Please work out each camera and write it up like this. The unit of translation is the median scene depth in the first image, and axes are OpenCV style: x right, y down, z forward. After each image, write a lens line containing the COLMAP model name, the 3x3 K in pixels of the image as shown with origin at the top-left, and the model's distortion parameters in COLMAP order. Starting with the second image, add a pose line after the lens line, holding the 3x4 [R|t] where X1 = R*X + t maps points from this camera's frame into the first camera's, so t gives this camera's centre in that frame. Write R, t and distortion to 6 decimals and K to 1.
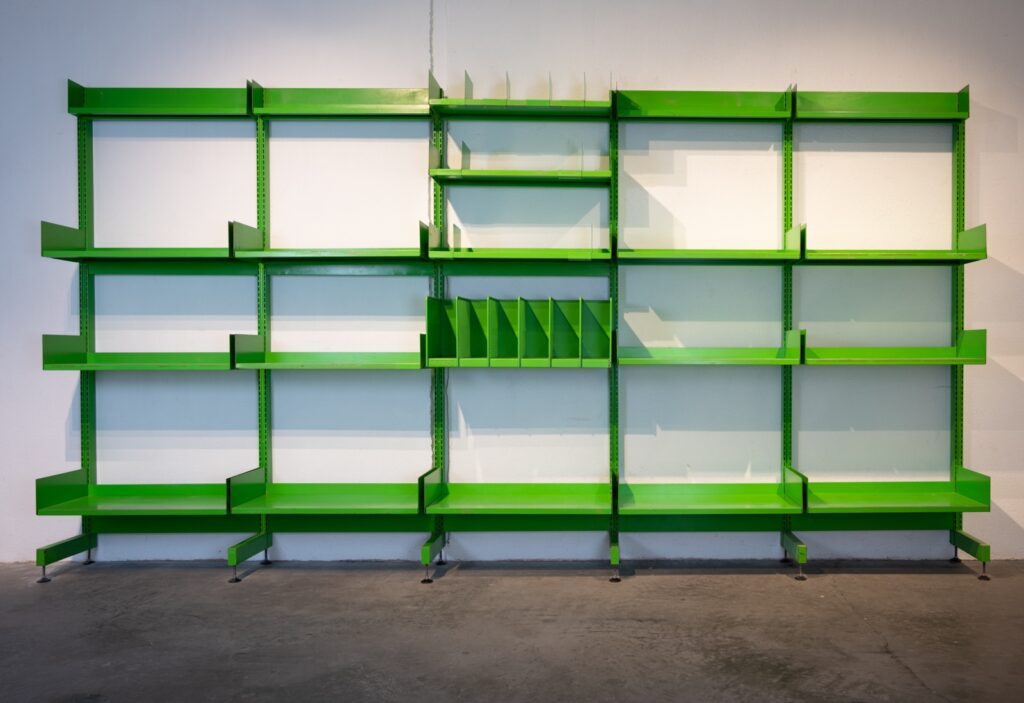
lens RADIAL K [[859.6, 0, 633.4], [0, 859.6, 367.7], [0, 0, 1]] dist [-0.008794, 0.003913]
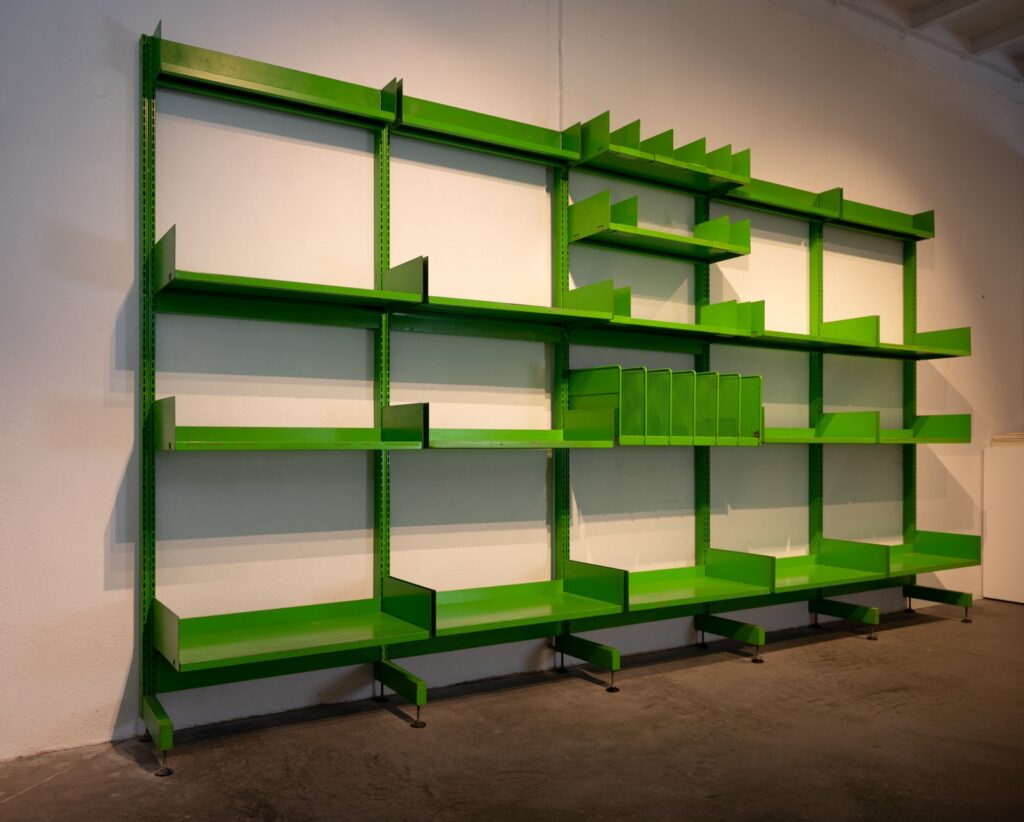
lens RADIAL K [[837.4, 0, 464.5], [0, 837.4, 447.5], [0, 0, 1]] dist [-0.003476, -0.006015]
pose [[0.873641, -0.002404, 0.486565, -0.748802], [0.010132, 0.999861, -0.013251, 0.010115], [-0.486466, 0.016506, 0.873544, 0.303992]]
